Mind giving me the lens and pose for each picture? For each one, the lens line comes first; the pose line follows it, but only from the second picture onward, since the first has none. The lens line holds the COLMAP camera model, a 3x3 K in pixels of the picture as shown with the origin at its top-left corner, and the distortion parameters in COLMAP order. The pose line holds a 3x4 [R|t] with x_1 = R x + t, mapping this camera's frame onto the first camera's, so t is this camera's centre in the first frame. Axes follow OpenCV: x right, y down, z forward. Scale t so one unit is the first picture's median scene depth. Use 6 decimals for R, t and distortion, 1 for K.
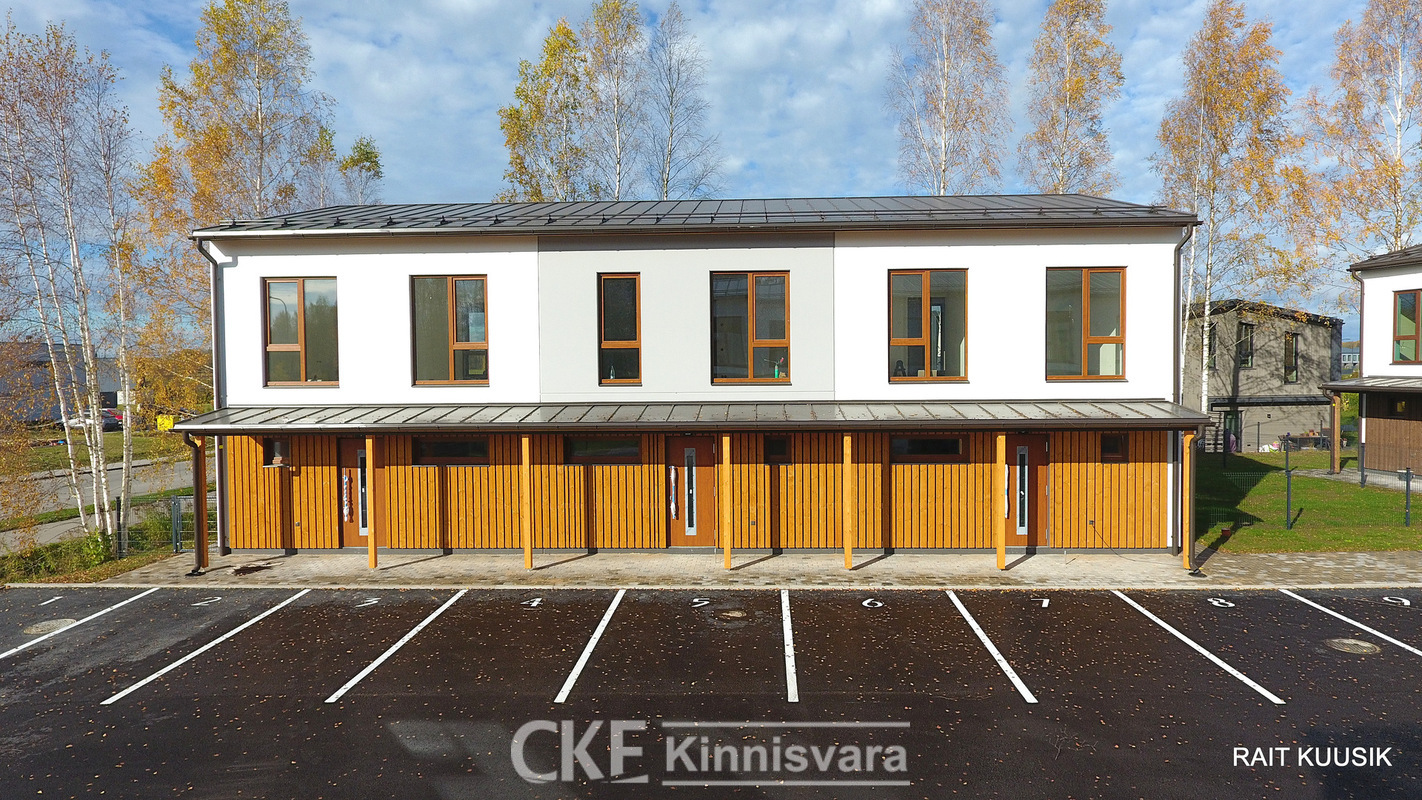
lens RADIAL K [[845.2, 0, 697.9], [0, 845.2, 407.0], [0, 0, 1]] dist [-0.008287, 0.006364]
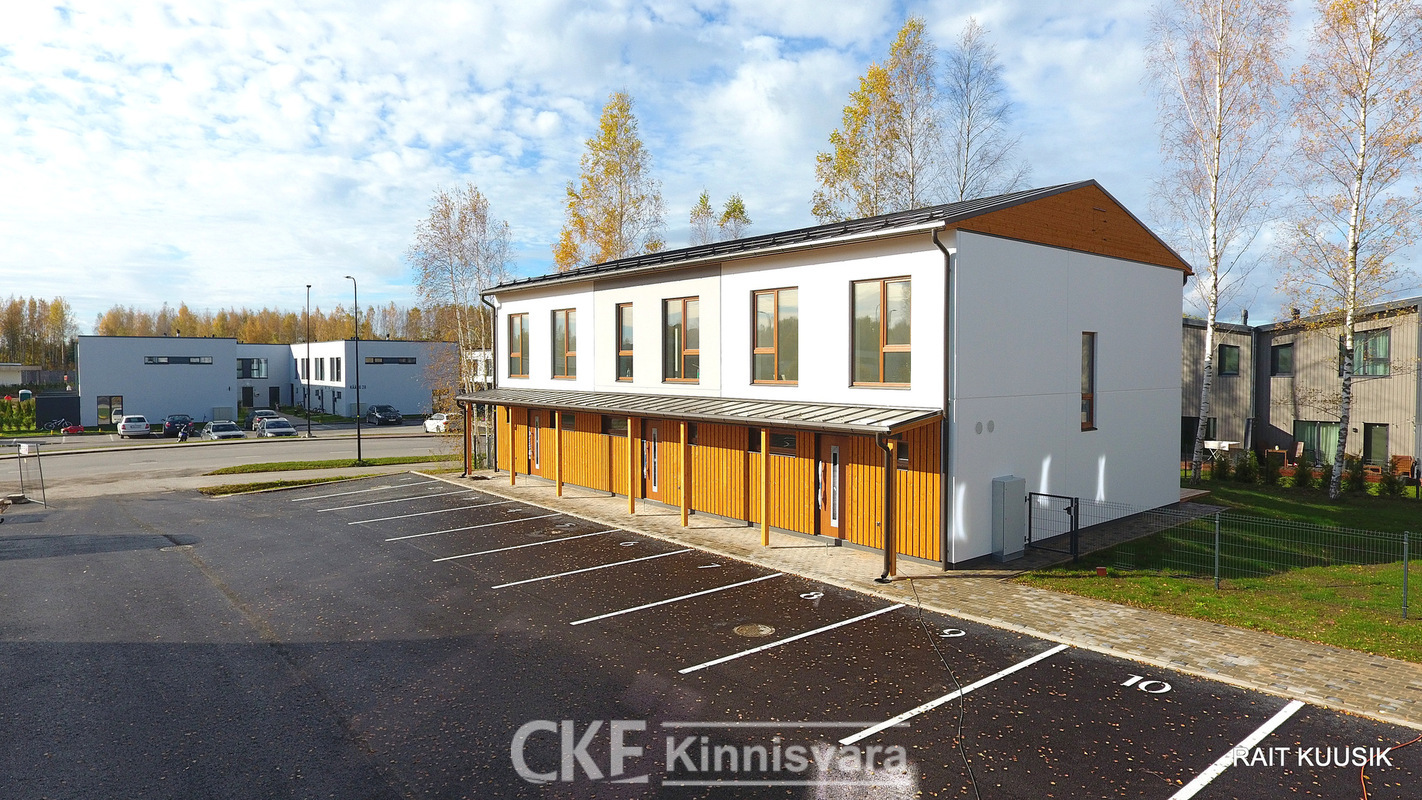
lens RADIAL K [[845.2, 0, 733.2], [0, 845.2, 394.4], [0, 0, 1]] dist [-0.008287, 0.006364]
pose [[0.690636, 0.034081, -0.722399, 1.073060], [-0.037076, 0.999244, 0.011696, -0.027522], [0.722252, 0.018706, 0.691377, 0.140513]]
